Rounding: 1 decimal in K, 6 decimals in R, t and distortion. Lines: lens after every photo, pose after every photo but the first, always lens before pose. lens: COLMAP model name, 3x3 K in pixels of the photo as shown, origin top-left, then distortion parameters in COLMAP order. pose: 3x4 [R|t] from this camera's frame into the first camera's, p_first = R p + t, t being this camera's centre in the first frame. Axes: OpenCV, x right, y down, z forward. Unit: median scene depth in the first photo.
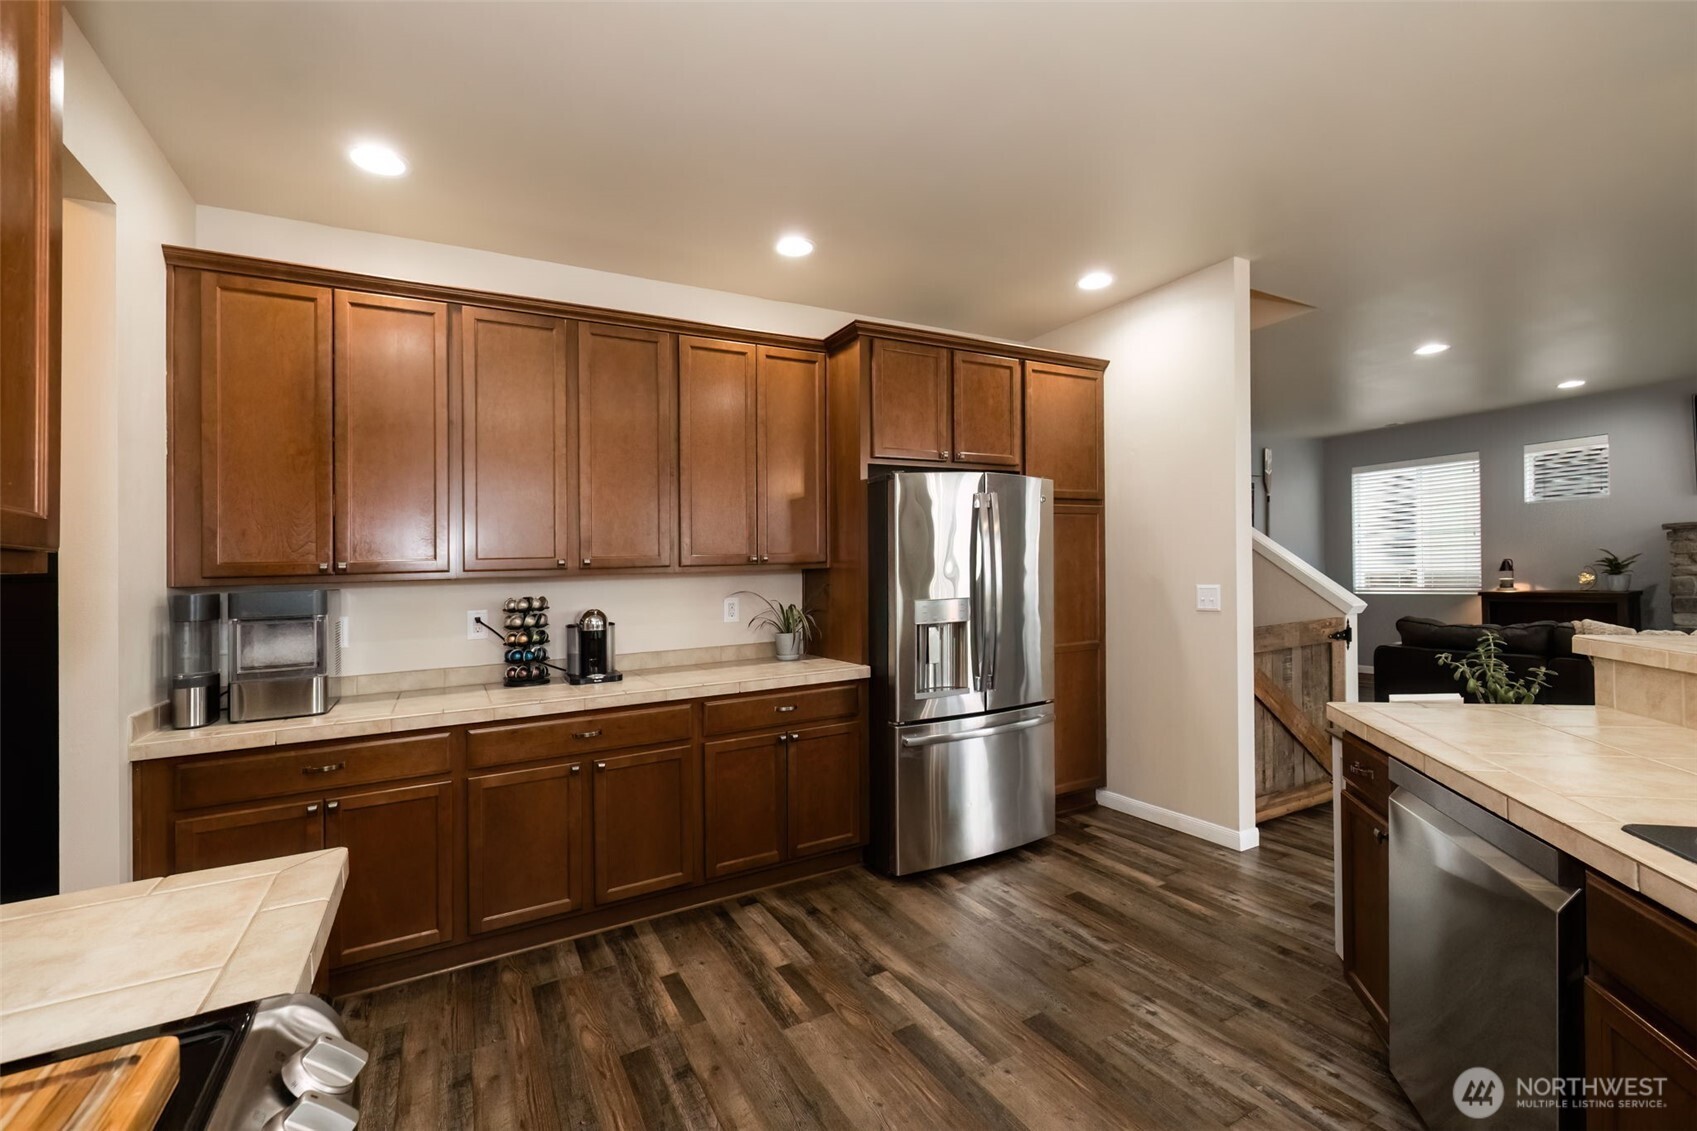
lens RADIAL K [[723.1, 0, 845.2], [0, 723.1, 559.0], [0, 0, 1]] dist [0.001067, -0.000120]
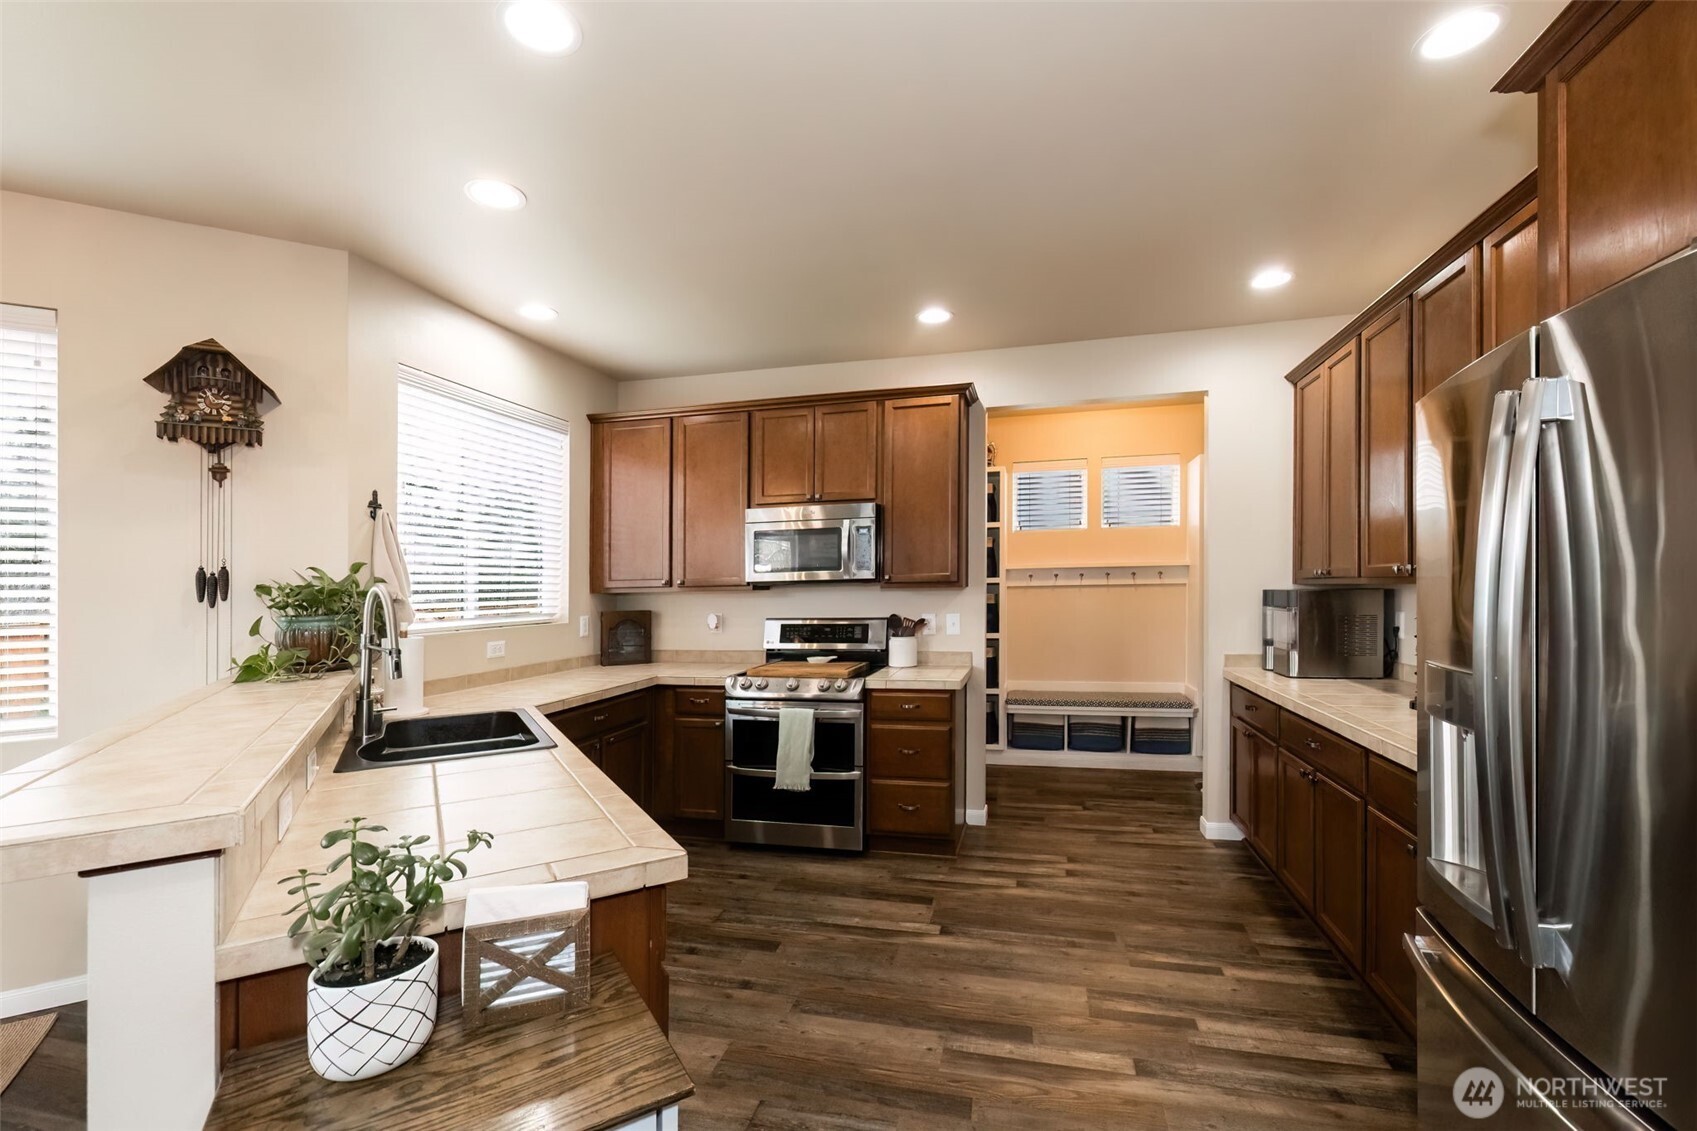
lens RADIAL K [[731.2, 0, 854.5], [0, 731.2, 580.6], [0, 0, 1]] dist [-0.001183, -0.000163]
pose [[-0.681499, 0.035752, -0.730945, 0.872104], [0.054331, 0.998521, -0.001816, -0.018381], [0.729799, -0.040951, -0.682434, 1.353996]]
